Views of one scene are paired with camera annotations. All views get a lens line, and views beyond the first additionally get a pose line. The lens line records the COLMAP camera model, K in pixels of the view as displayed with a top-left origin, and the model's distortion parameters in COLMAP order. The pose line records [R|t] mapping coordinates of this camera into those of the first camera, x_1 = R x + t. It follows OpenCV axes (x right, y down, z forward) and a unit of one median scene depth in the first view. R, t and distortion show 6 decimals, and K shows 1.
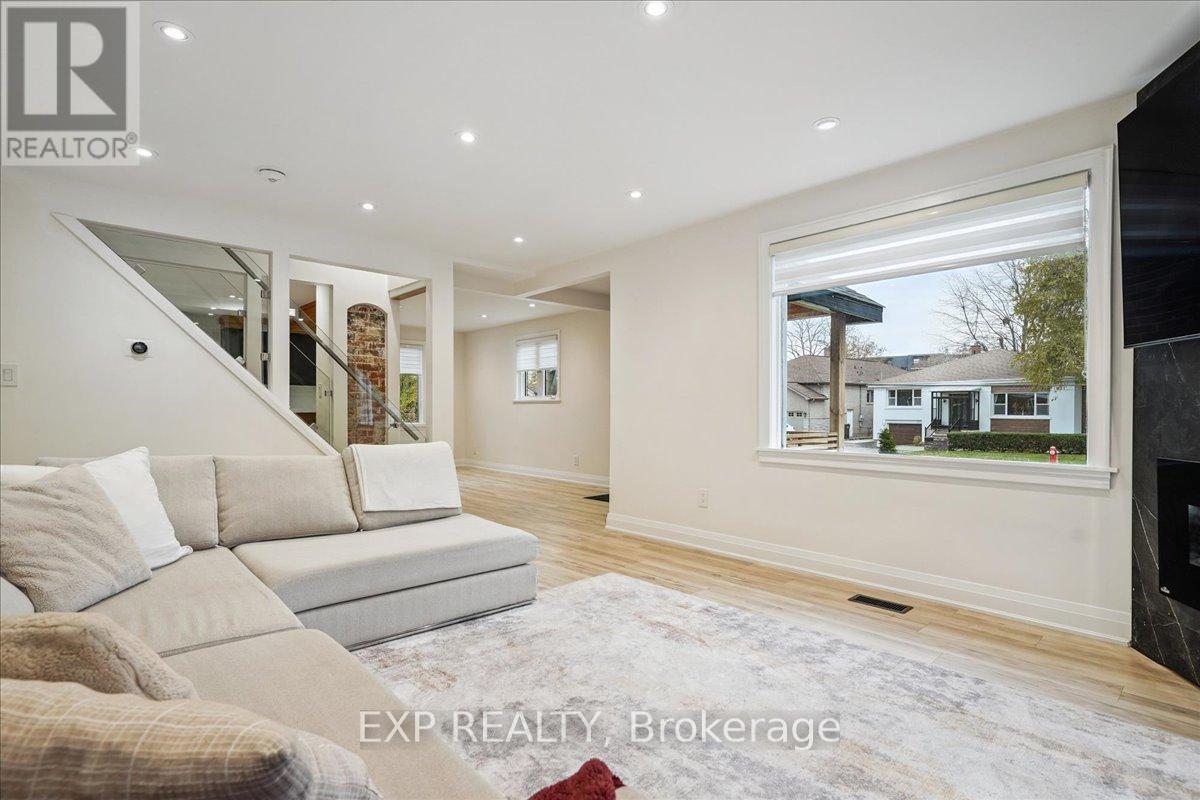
lens RADIAL K [[582.7, 0, 600.0], [0, 582.7, 400.0], [0, 0, 1]] dist [-0.001075, 0.000017]
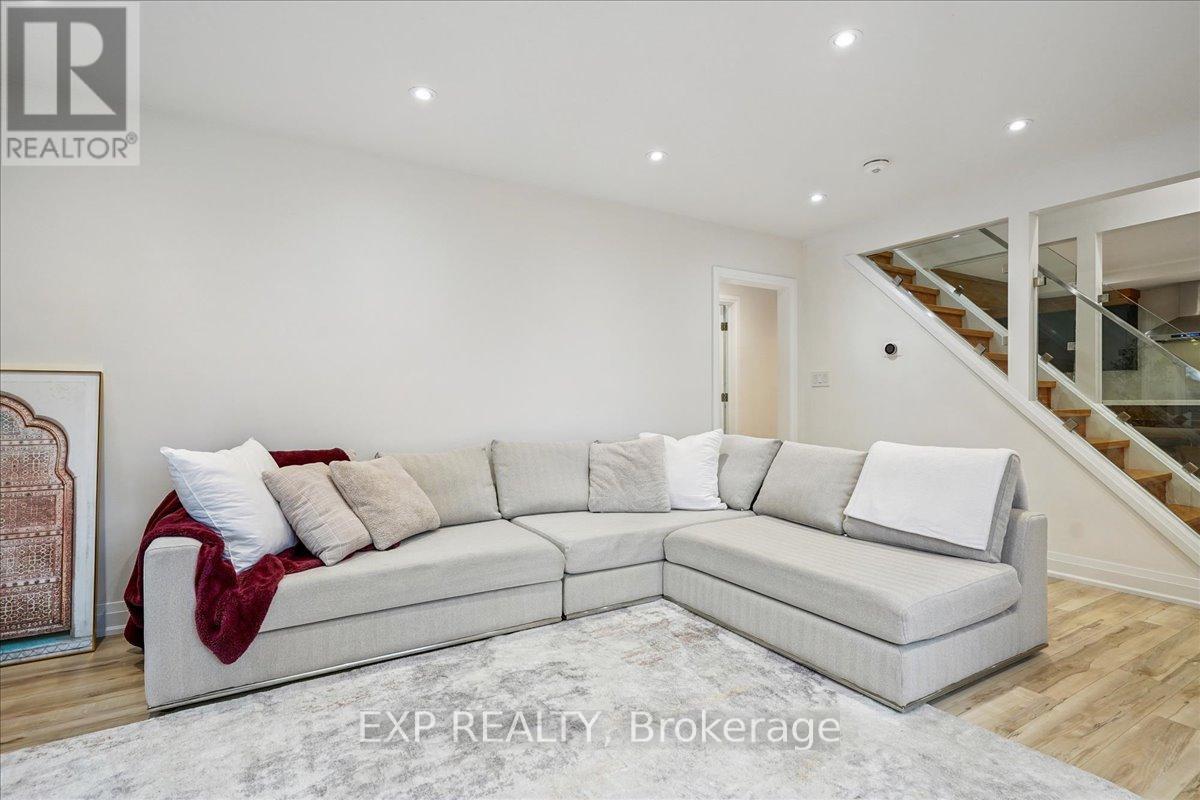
lens RADIAL K [[582.7, 0, 600.0], [0, 582.7, 400.0], [0, 0, 1]] dist [-0.001075, 0.000017]
pose [[-0.196392, -0.005480, -0.980510, 0.549970], [0.017869, 0.999798, -0.009167, 0.014994], [0.980363, -0.019321, -0.196254, 0.803352]]
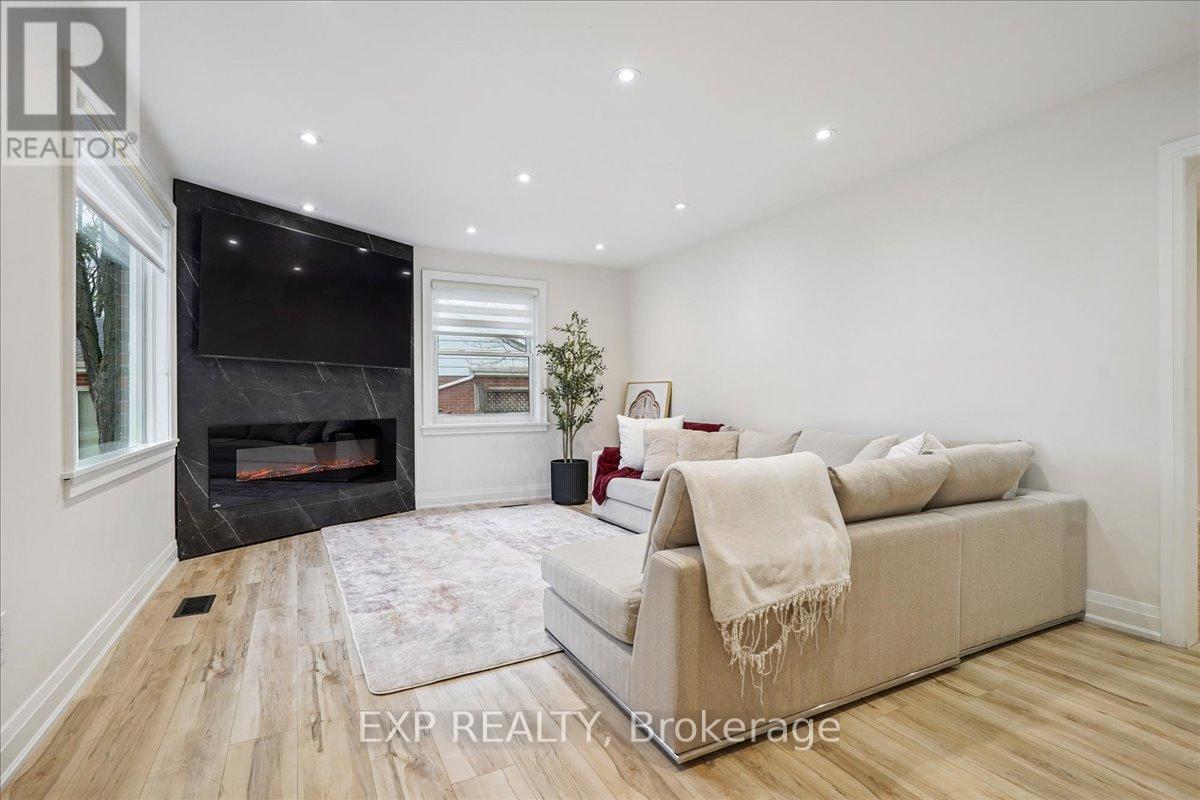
lens RADIAL K [[582.7, 0, 600.0], [0, 582.7, 400.0], [0, 0, 1]] dist [-0.001075, 0.000017]
pose [[-0.965661, 0.003283, 0.259785, -0.386247], [0.001142, 0.999964, -0.008389, 0.029843], [-0.259804, -0.007804, -0.965630, 1.737248]]
